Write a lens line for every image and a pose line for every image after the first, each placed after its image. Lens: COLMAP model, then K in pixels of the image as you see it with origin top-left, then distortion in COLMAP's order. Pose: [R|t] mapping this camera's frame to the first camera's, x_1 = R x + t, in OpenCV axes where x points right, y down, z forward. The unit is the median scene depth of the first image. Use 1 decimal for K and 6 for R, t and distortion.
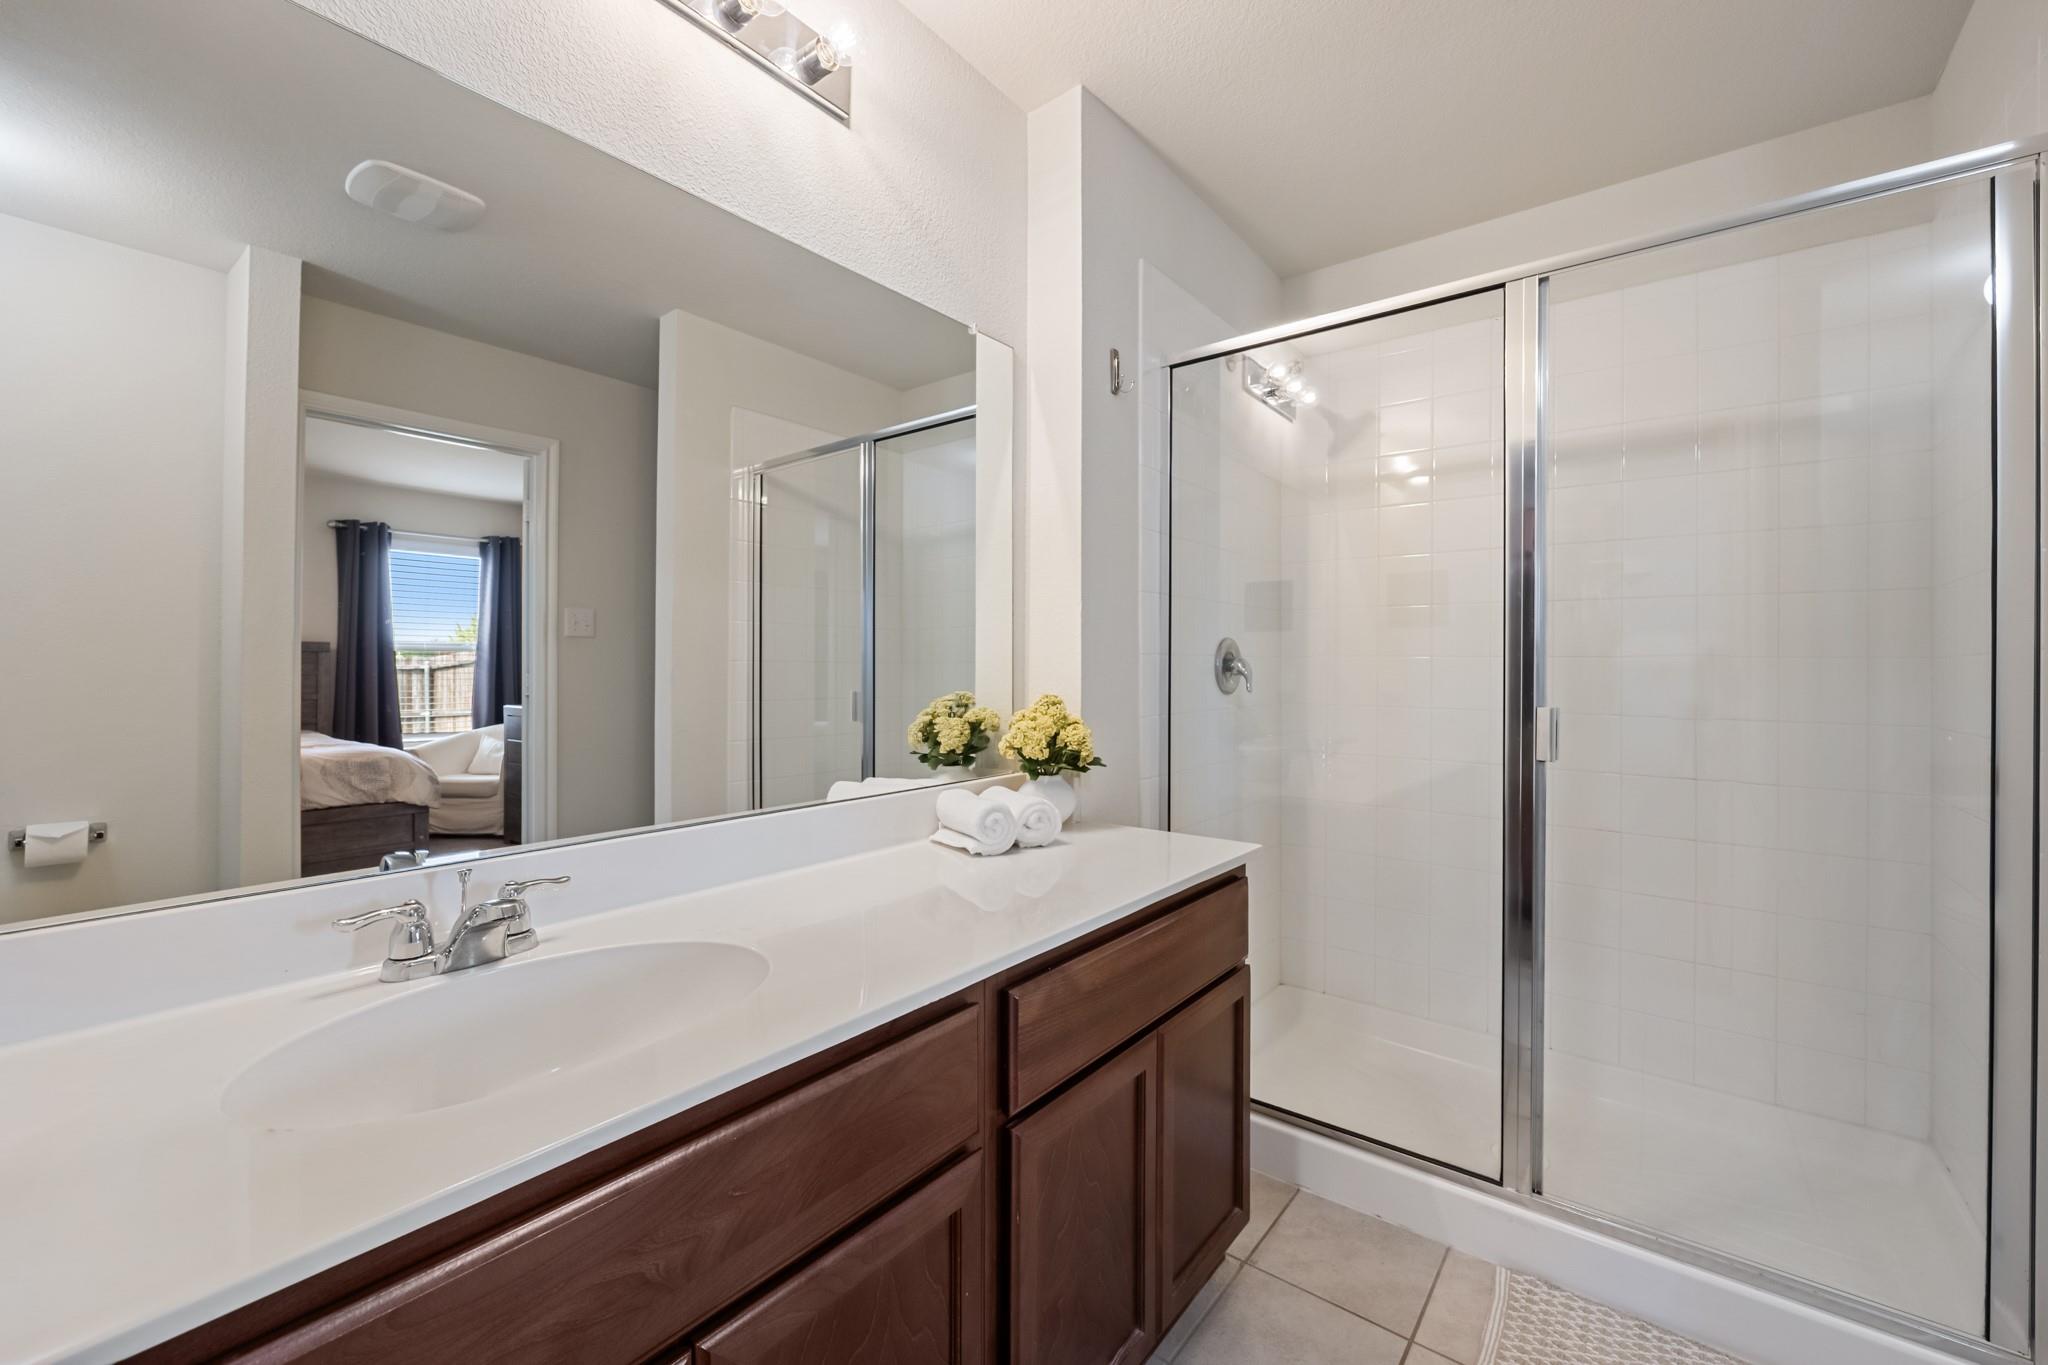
lens RADIAL K [[817.4, 0, 1034.5], [0, 817.4, 671.4], [0, 0, 1]] dist [-0.006833, 0.000221]
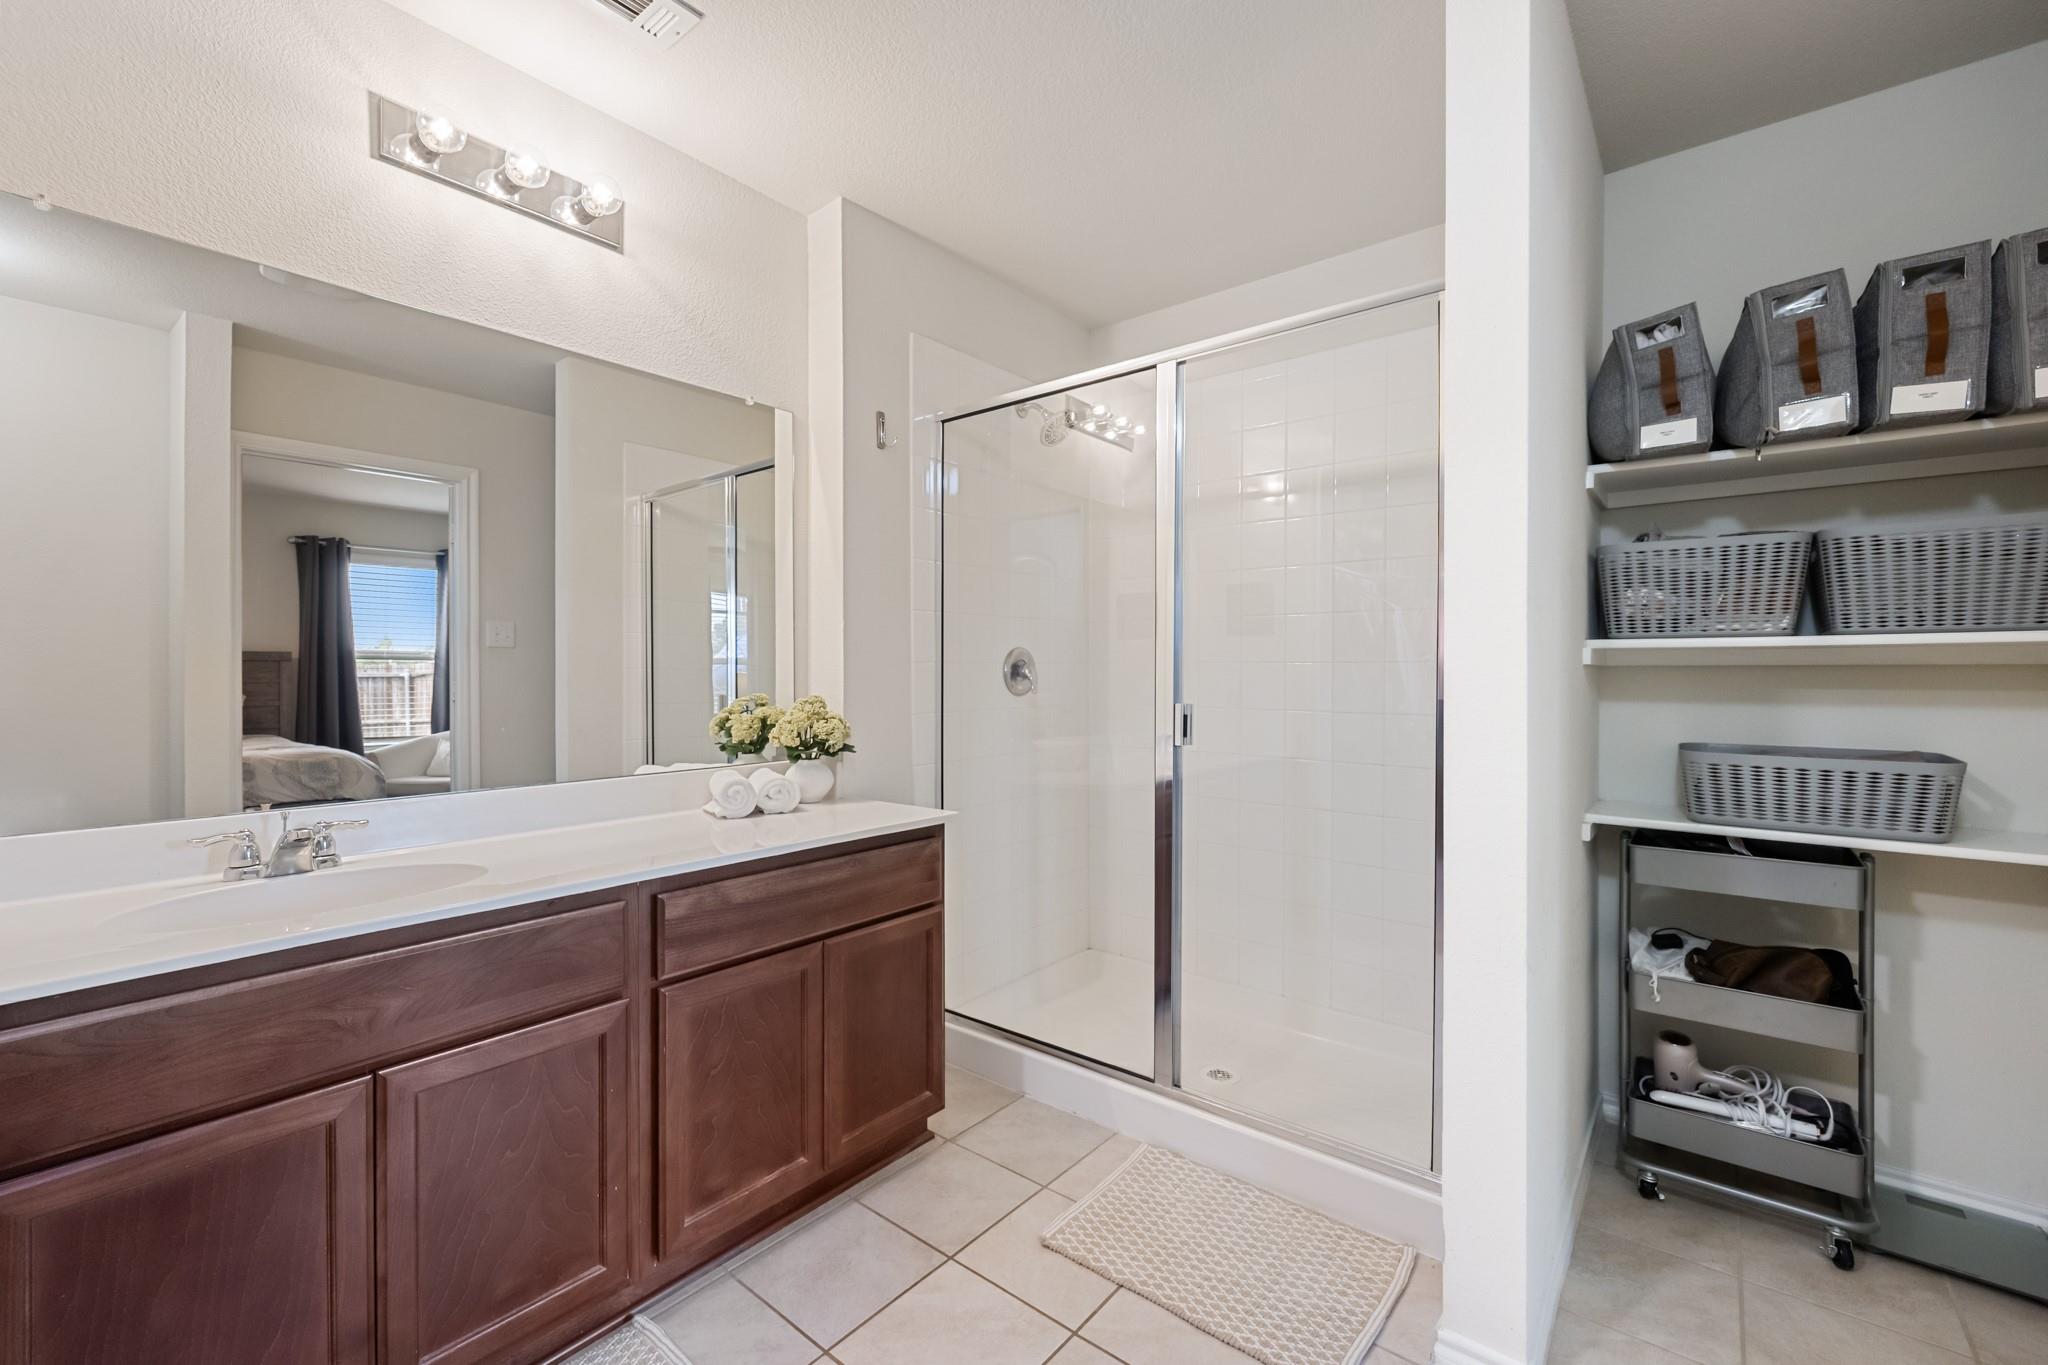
lens RADIAL K [[840.0, 0, 1030.8], [0, 840.0, 684.9], [0, 0, 1]] dist [-0.000870, -0.000296]
pose [[0.999928, -0.003194, -0.011545, 0.333003], [0.003298, 0.999954, 0.009033, 0.002065], [0.011516, -0.009070, 0.999893, -0.250312]]
